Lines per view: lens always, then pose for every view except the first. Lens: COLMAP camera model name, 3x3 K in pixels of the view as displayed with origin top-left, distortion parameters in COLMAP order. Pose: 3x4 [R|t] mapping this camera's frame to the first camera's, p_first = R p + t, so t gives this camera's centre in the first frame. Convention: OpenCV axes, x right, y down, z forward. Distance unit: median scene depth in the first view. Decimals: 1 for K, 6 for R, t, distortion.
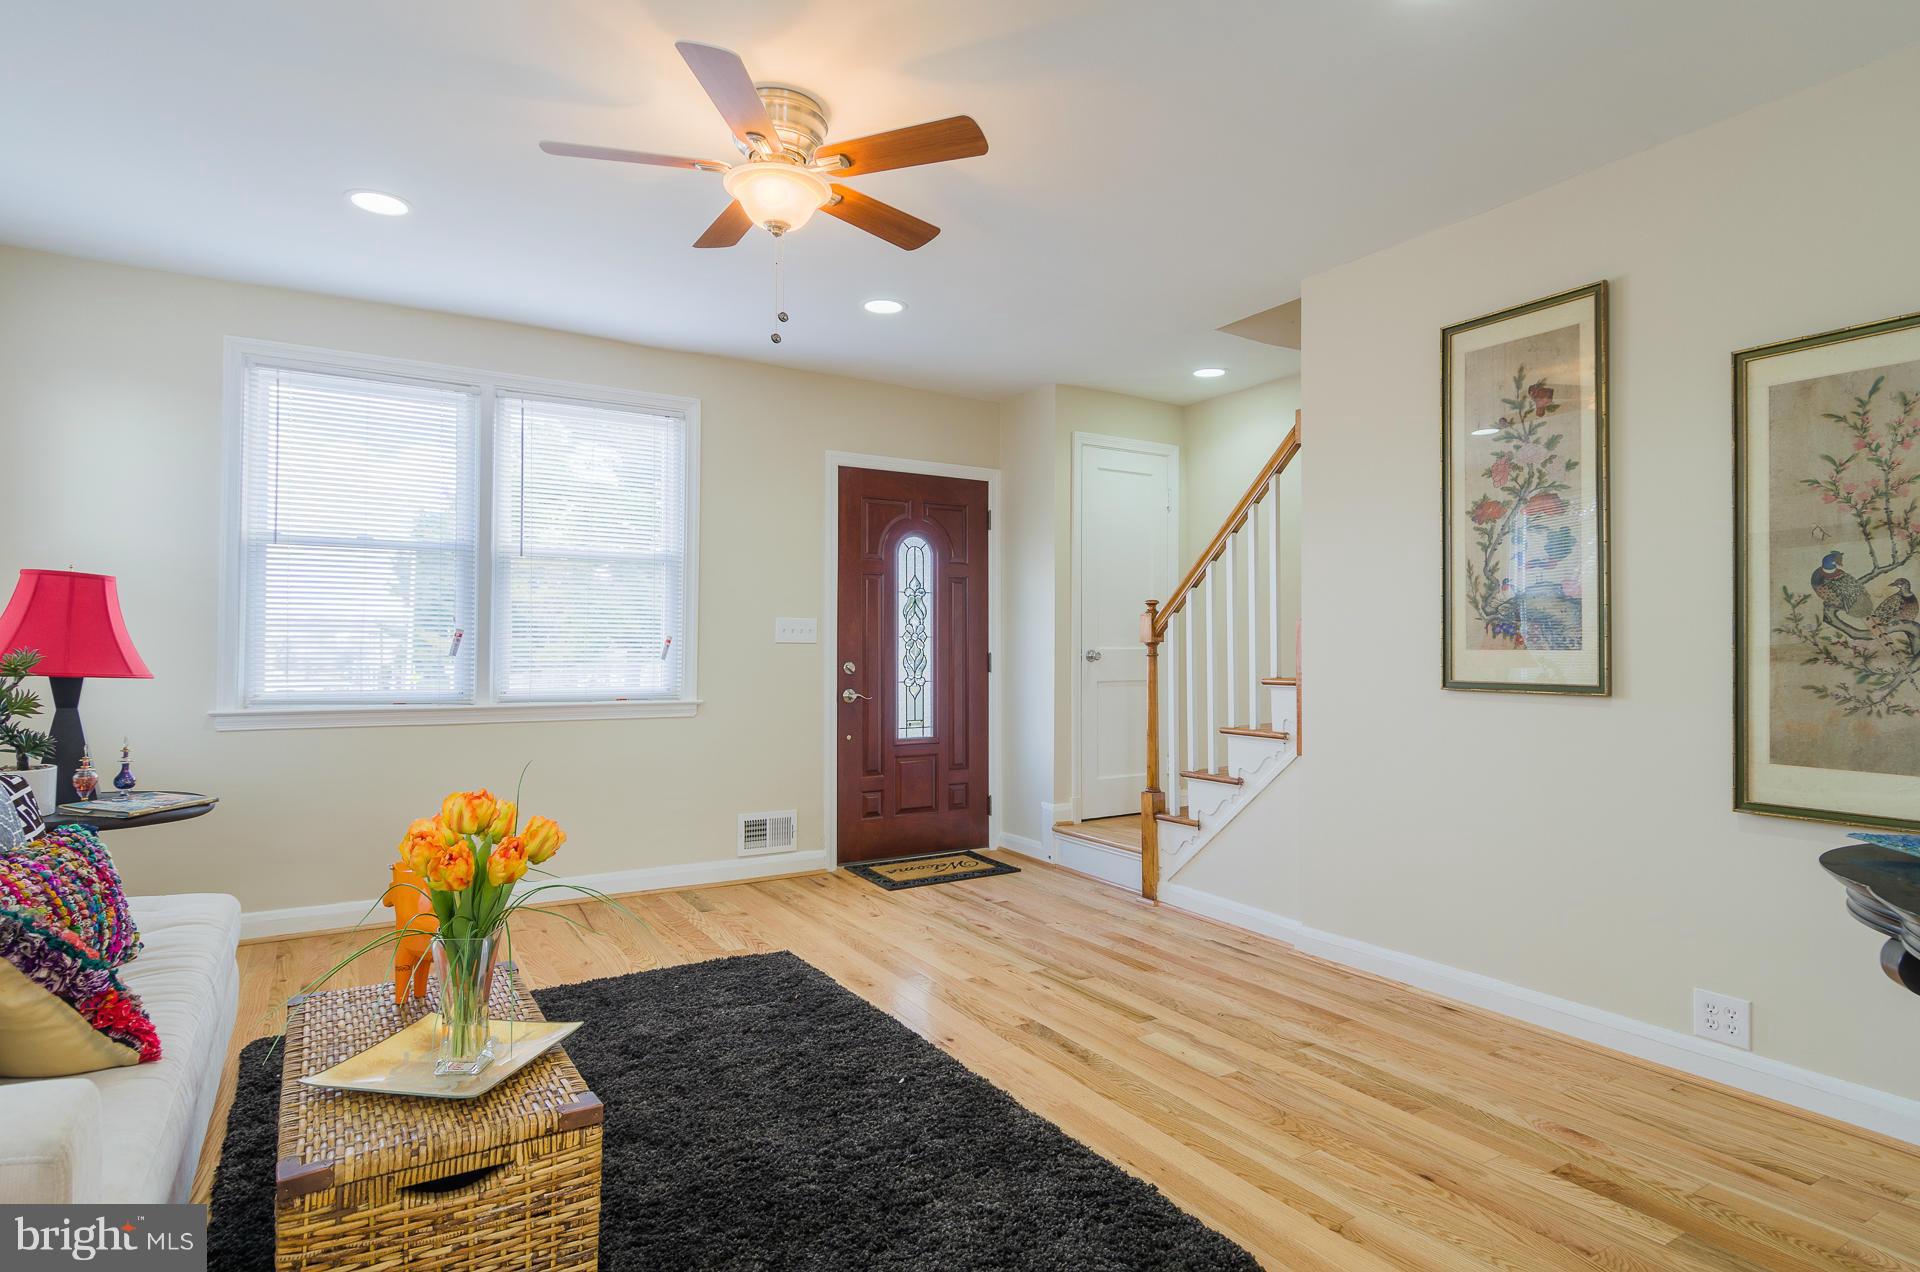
lens RADIAL K [[1011.9, 0, 966.0], [0, 1011.9, 637.2], [0, 0, 1]] dist [0.010194, -0.009335]
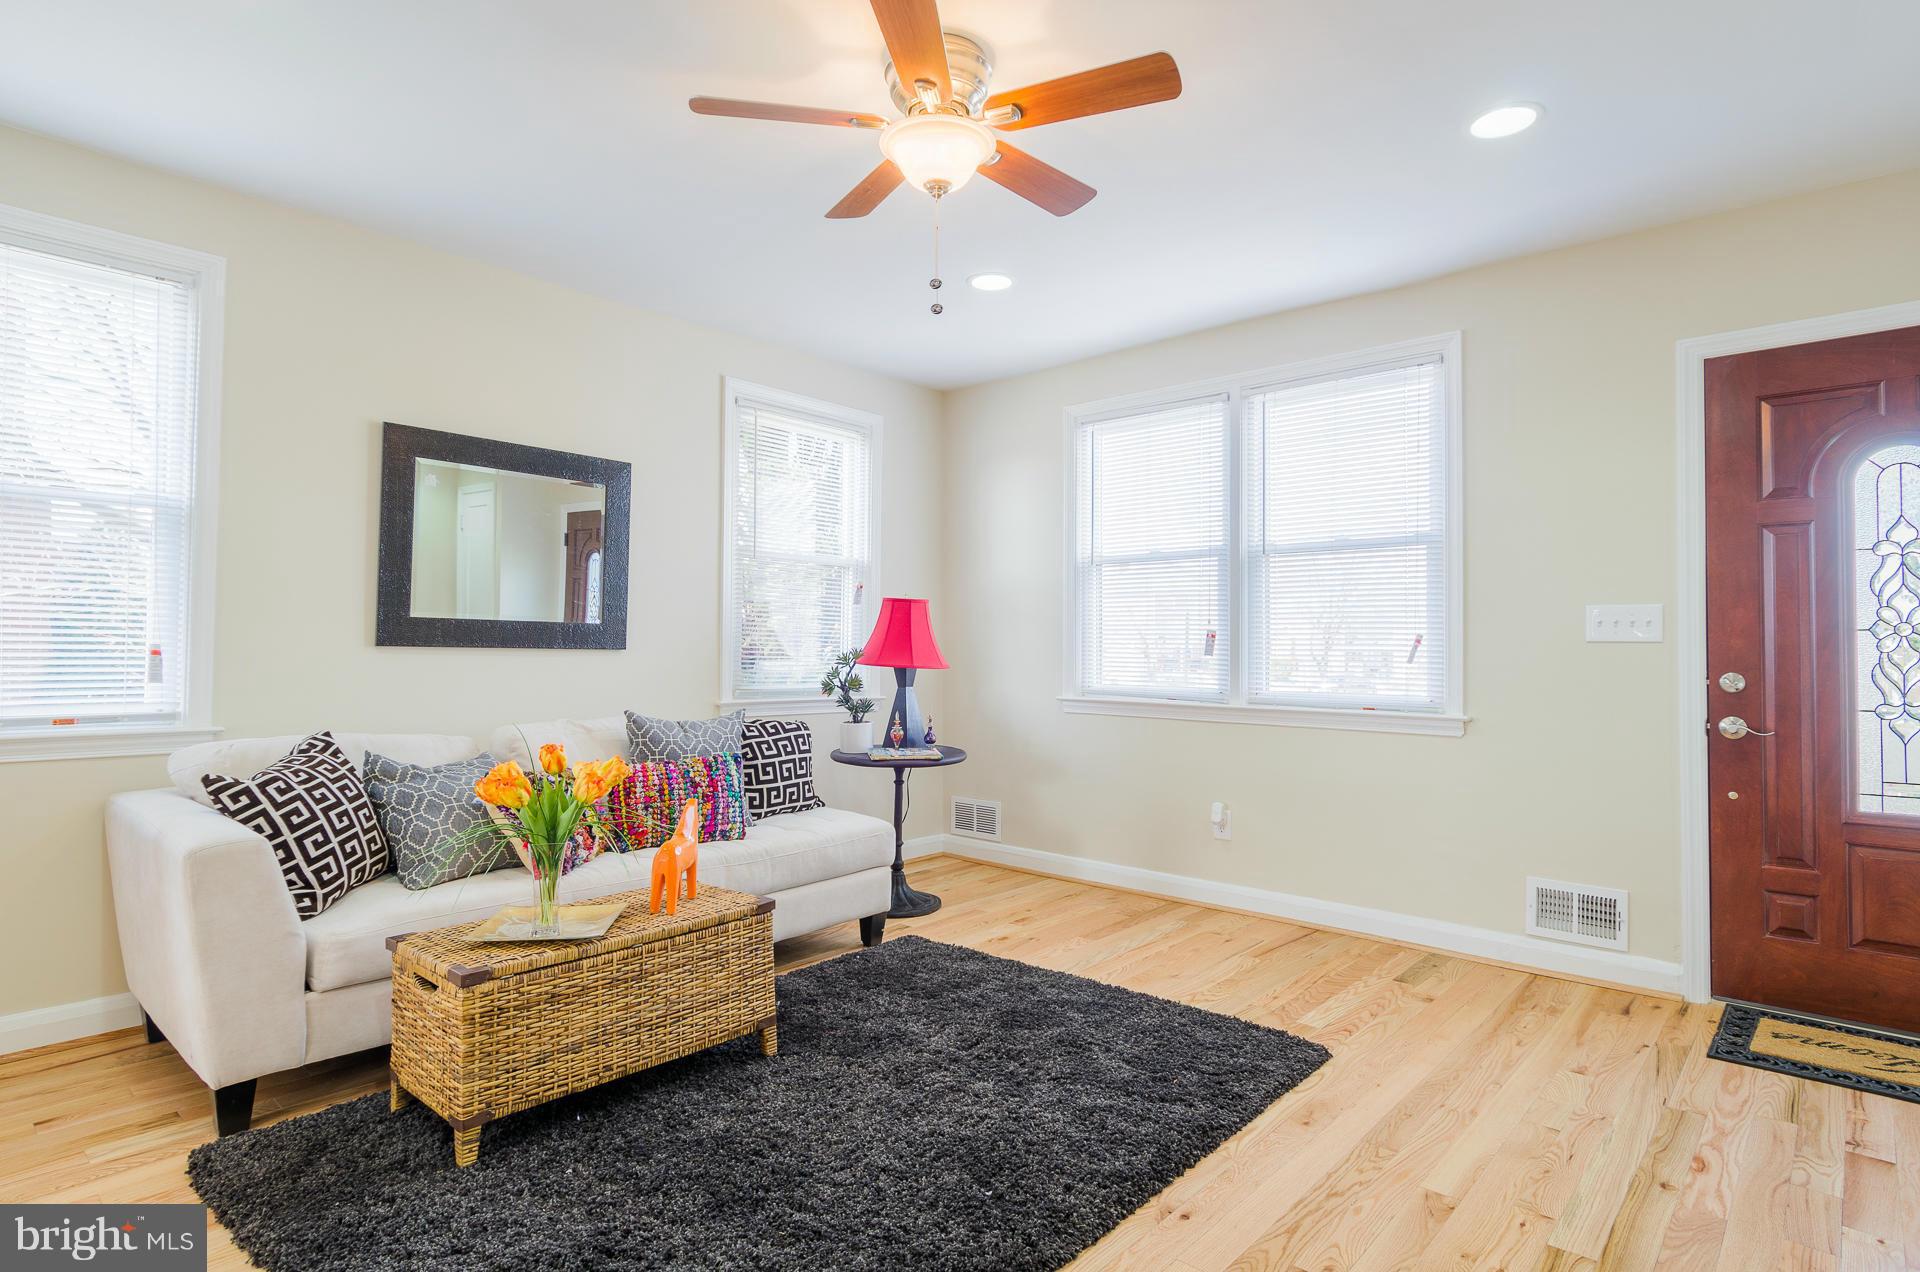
lens RADIAL K [[1011.9, 0, 966.0], [0, 1011.9, 637.2], [0, 0, 1]] dist [0.010194, -0.009335]
pose [[0.275330, -0.012616, -0.961267, 0.422769], [0.006619, 0.999915, -0.011228, 0.008348], [0.961327, -0.003272, 0.275390, 0.464862]]
